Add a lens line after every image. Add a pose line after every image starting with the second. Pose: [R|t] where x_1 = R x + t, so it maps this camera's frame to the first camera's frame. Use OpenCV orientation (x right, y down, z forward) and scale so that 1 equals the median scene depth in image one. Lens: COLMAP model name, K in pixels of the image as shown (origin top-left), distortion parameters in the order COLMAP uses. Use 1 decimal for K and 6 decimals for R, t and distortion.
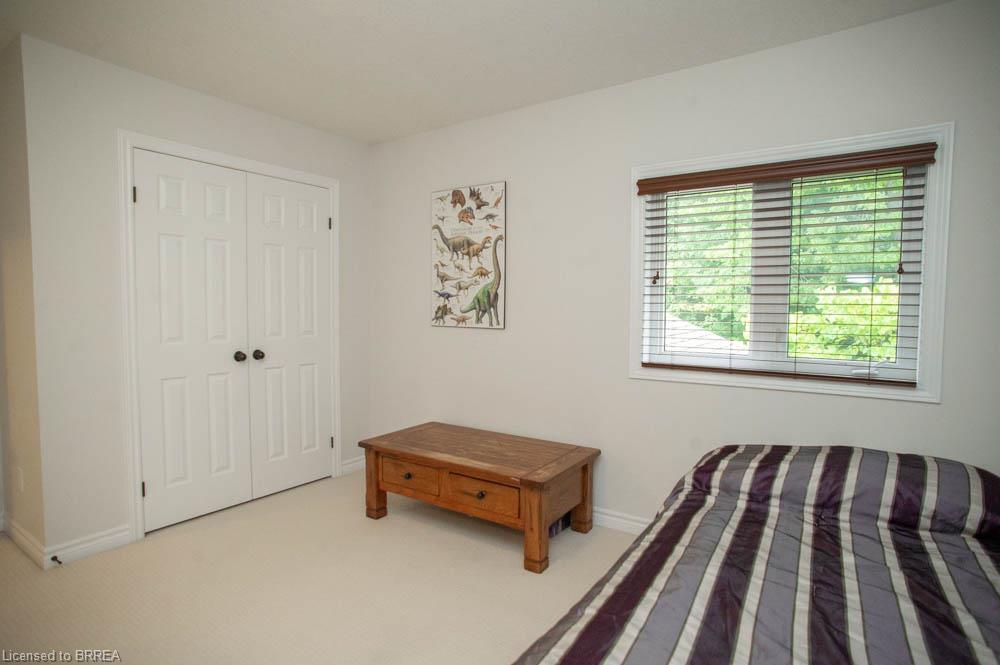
lens RADIAL K [[525.9, 0, 503.0], [0, 525.9, 331.4], [0, 0, 1]] dist [-0.108784, 0.062193]
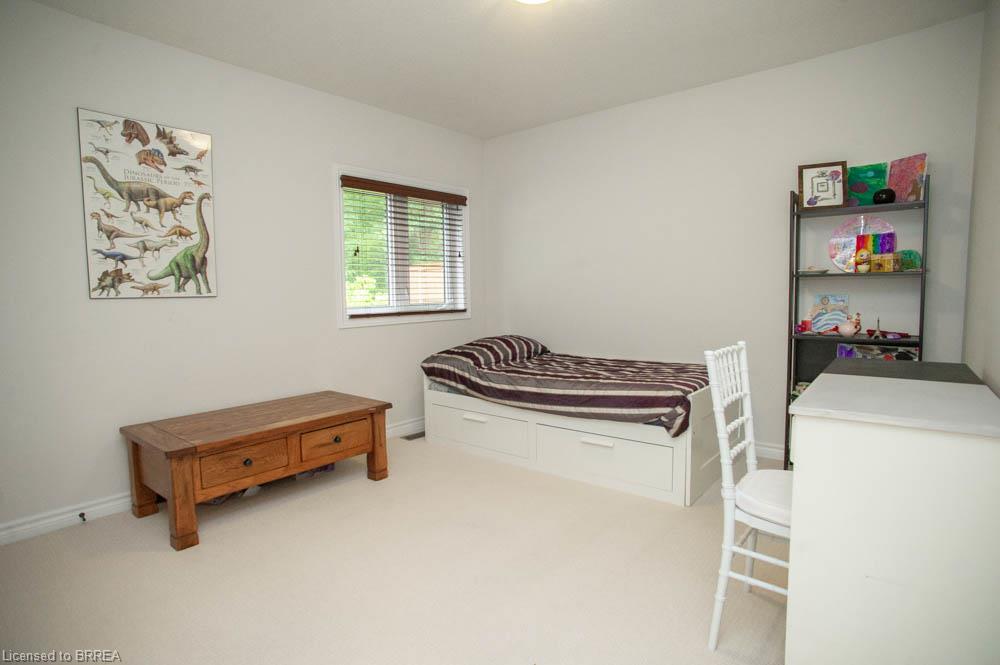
lens RADIAL K [[525.9, 0, 503.0], [0, 525.9, 331.4], [0, 0, 1]] dist [-0.108784, 0.062193]
pose [[0.077002, -0.088791, 0.993069, -0.826523], [0.060663, 0.994599, 0.084223, 0.010868], [-0.995184, 0.053758, 0.081972, 0.413600]]
